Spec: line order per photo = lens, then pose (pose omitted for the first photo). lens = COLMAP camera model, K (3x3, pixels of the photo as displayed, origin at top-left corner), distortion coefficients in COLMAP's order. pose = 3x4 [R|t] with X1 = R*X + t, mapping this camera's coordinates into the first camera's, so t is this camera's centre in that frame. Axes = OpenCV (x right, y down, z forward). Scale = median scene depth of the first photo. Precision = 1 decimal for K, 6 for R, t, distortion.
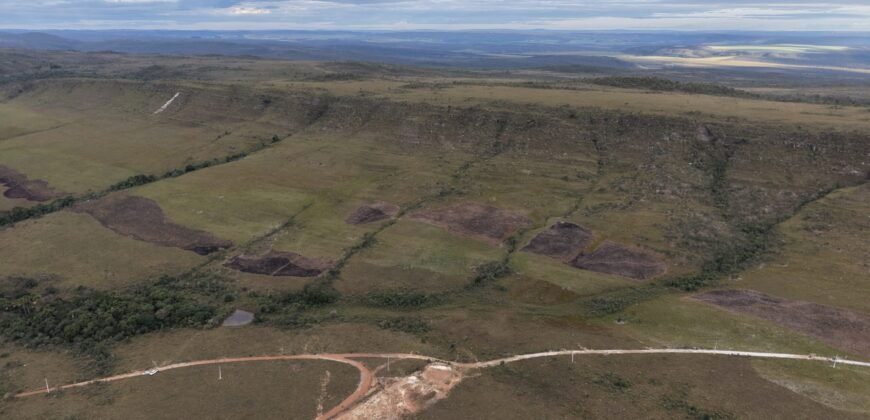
lens RADIAL K [[579.5, 0, 432.3], [0, 579.5, 212.5], [0, 0, 1]] dist [0.041735, -0.050004]
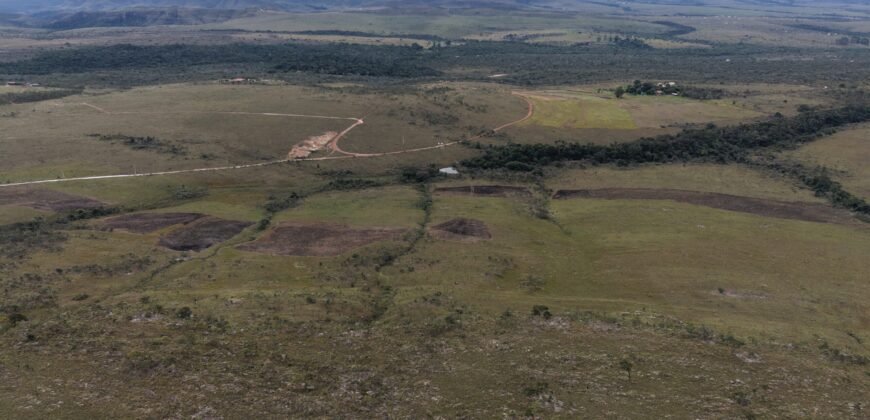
lens RADIAL K [[579.5, 0, 432.3], [0, 579.5, 212.5], [0, 0, 1]] dist [0.041735, -0.050004]
pose [[-0.919052, 0.141392, -0.367902, 0.232620], [-0.125511, 0.779852, 0.613252, -0.543496], [0.373617, 0.609786, -0.698979, 1.747541]]
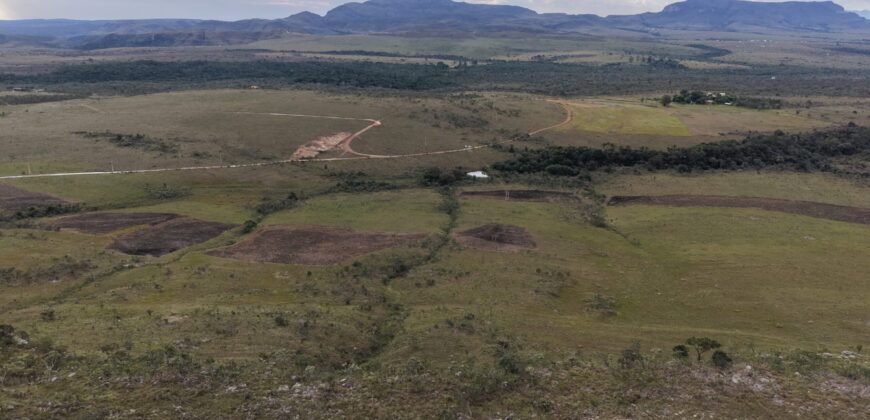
lens RADIAL K [[579.5, 0, 432.3], [0, 579.5, 212.5], [0, 0, 1]] dist [0.041735, -0.050004]
pose [[-0.934906, 0.110005, -0.337417, 0.172773], [-0.114653, 0.806148, 0.580499, -0.404085], [0.335866, 0.581398, -0.741060, 1.633279]]
